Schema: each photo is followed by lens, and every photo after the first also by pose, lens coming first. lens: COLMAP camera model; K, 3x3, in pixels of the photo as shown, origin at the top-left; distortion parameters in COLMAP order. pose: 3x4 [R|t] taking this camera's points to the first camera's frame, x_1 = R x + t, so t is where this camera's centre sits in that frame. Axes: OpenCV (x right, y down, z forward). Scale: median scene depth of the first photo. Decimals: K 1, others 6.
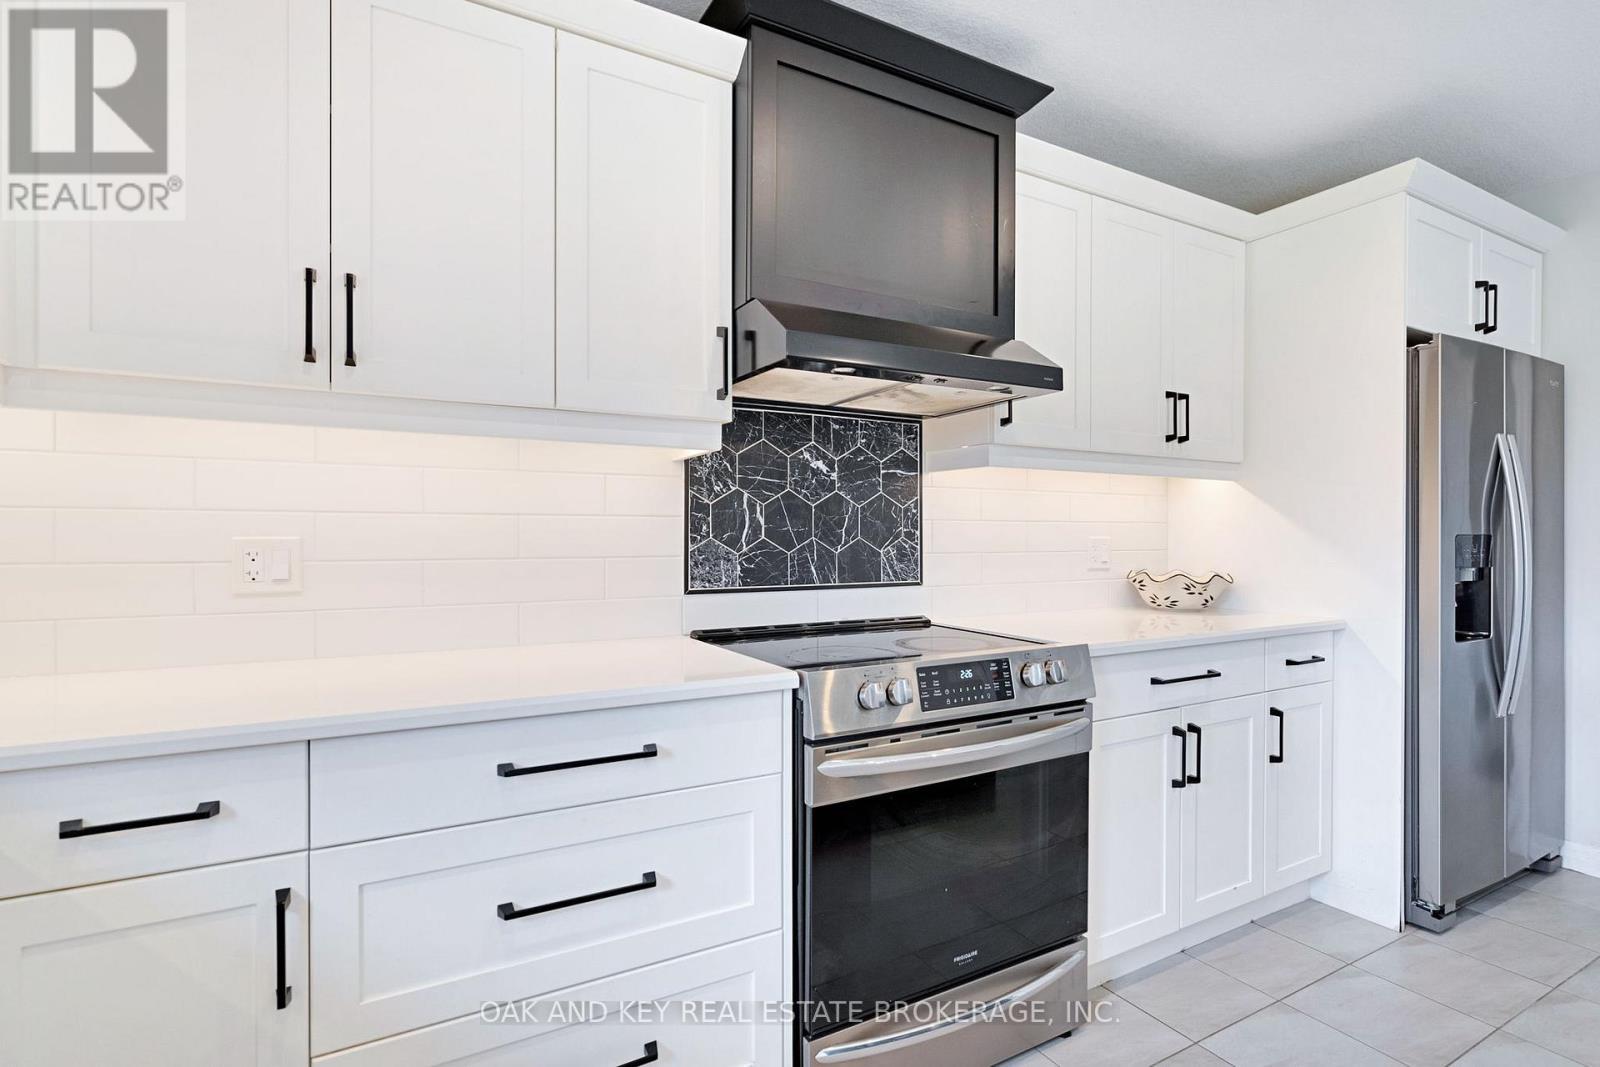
lens RADIAL K [[798.7, 0, 830.4], [0, 798.7, 539.1], [0, 0, 1]] dist [-0.006419, 0.000798]
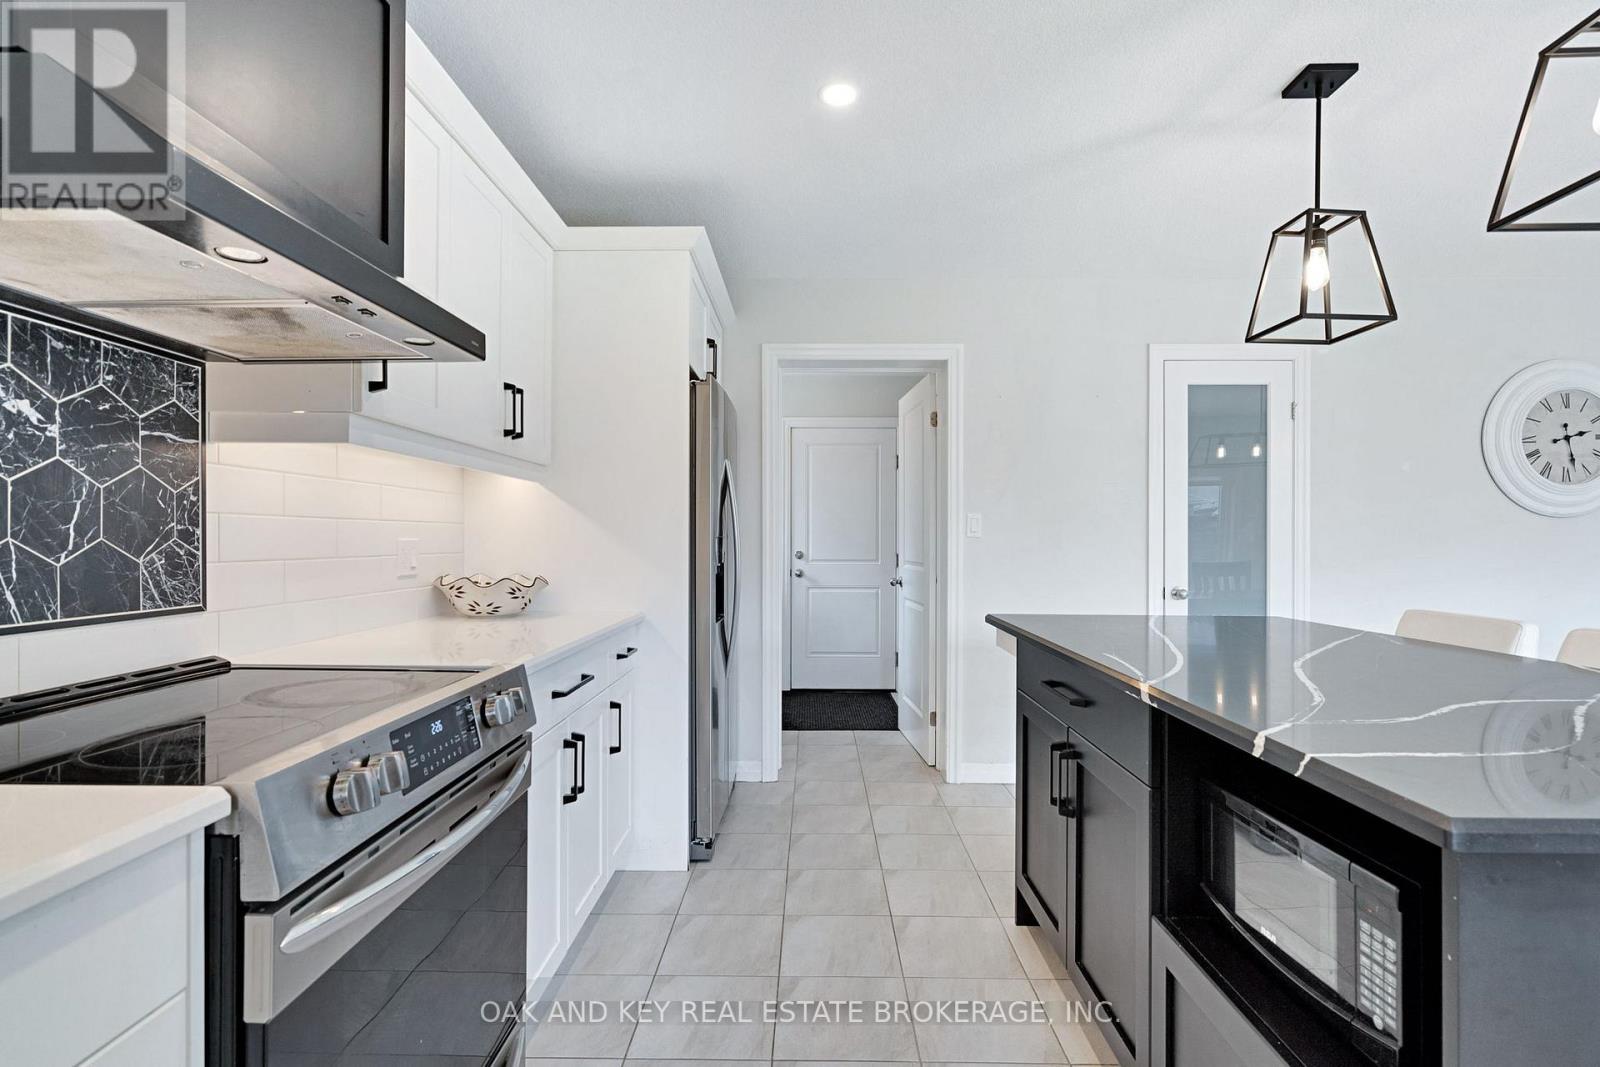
lens RADIAL K [[773.0, 0, 806.8], [0, 773.0, 537.6], [0, 0, 1]] dist [-0.001703, -0.001146]
pose [[0.516144, 0.002445, 0.856498, -0.189870], [0.001680, 0.999991, -0.003867, 0.000212], [-0.856500, 0.003435, 0.516135, 0.259408]]
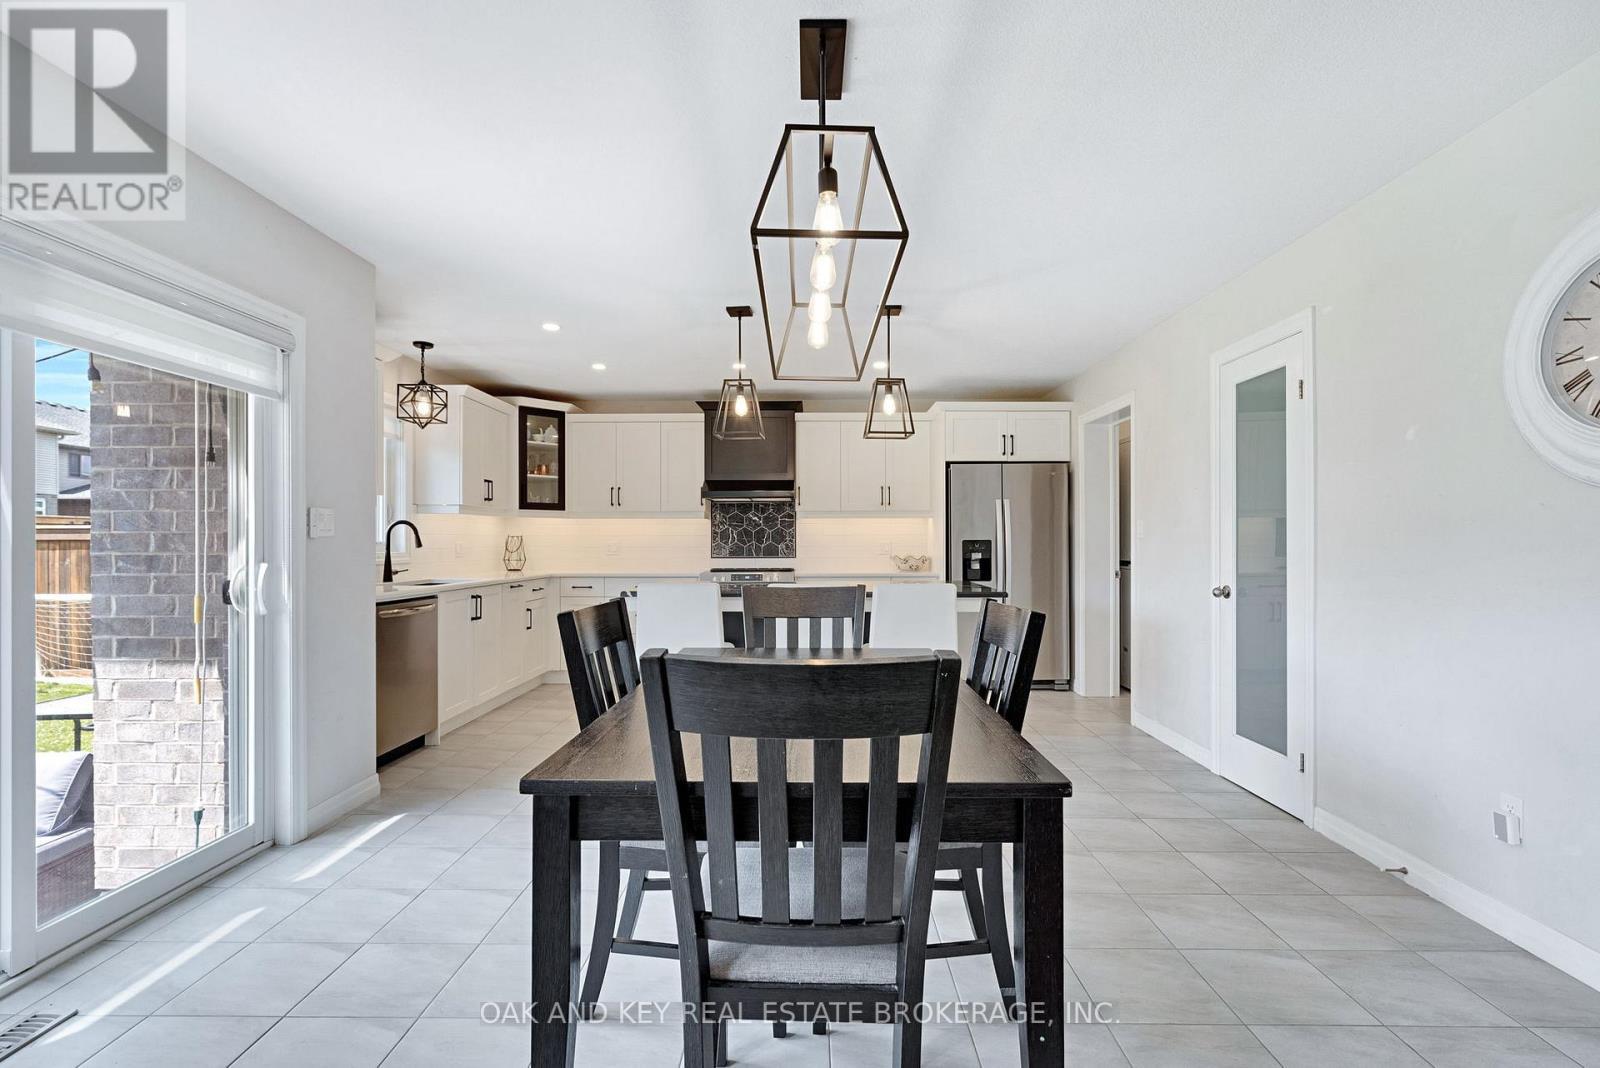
lens RADIAL K [[732.8, 0, 799.2], [0, 732.8, 540.0], [0, 0, 1]] dist [-0.001302, 0.001137]
pose [[0.854844, -0.003713, -0.518872, 1.628811], [0.000690, 0.999982, -0.006019, 0.009491], [0.518885, 0.004787, 0.854831, -1.378083]]
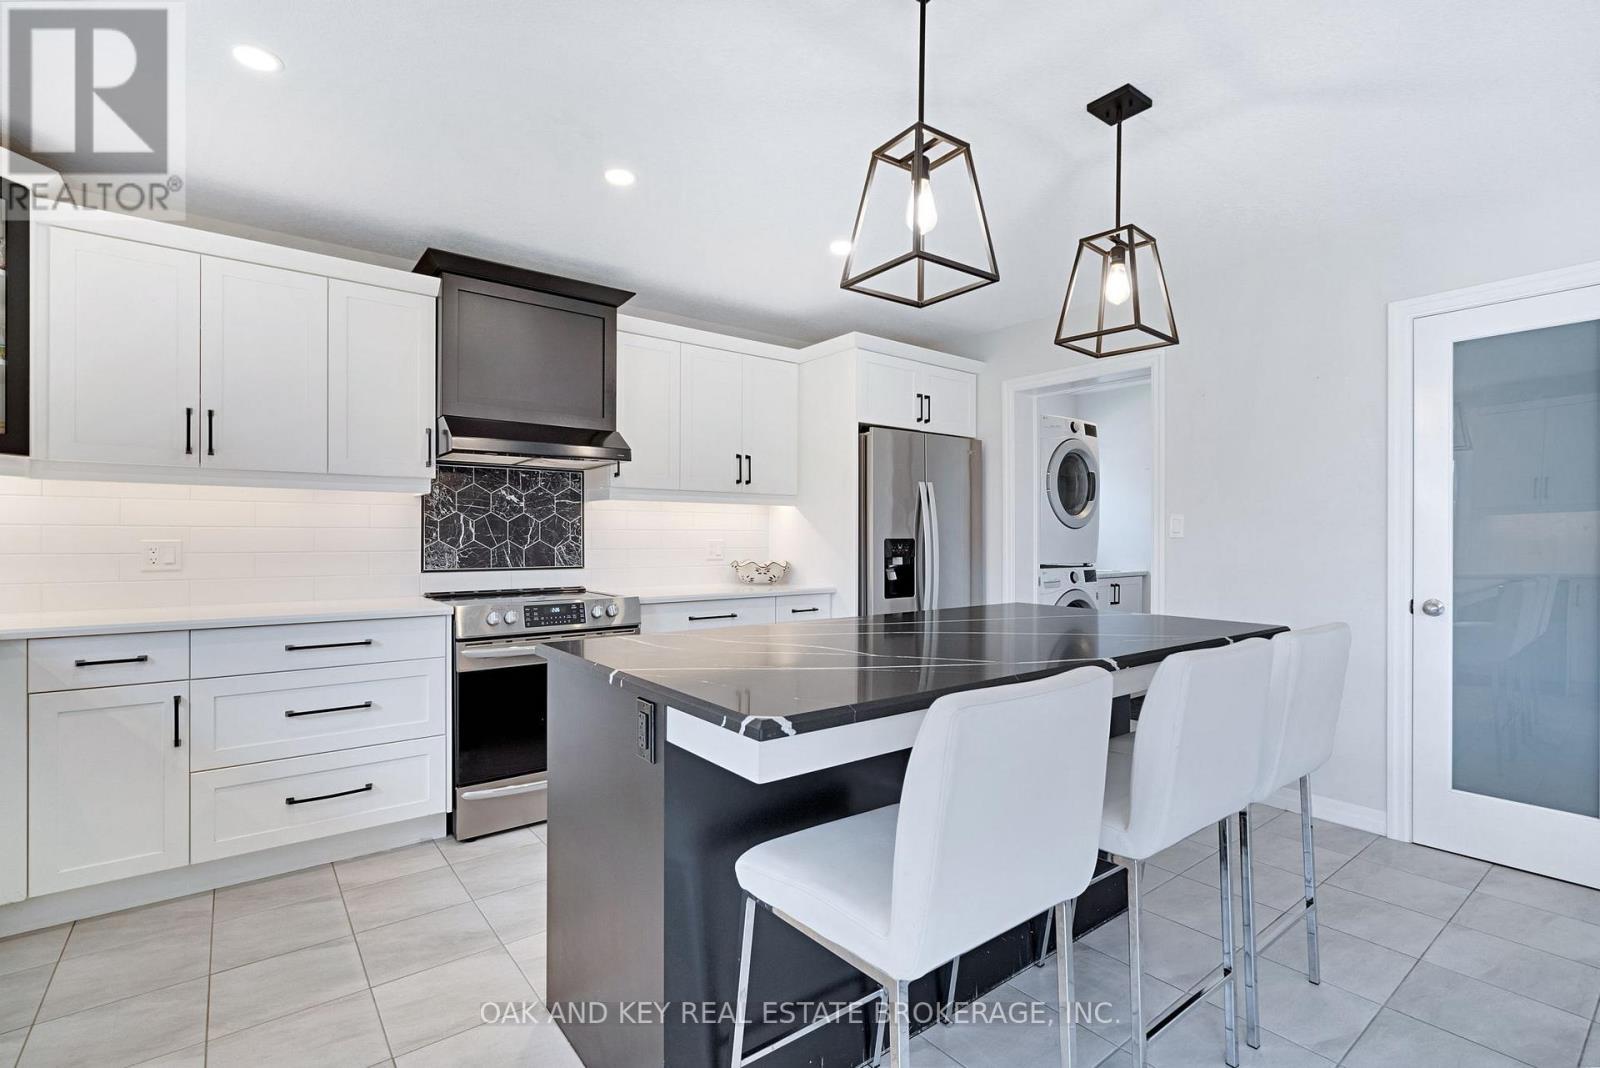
lens RADIAL K [[732.8, 0, 799.2], [0, 732.8, 540.0], [0, 0, 1]] dist [-0.001302, 0.001137]
pose [[0.991406, 0.000254, 0.130824, 0.391132], [-0.000154, 1.000000, -0.000769, -0.001138], [-0.130824, 0.000742, 0.991405, -0.640120]]
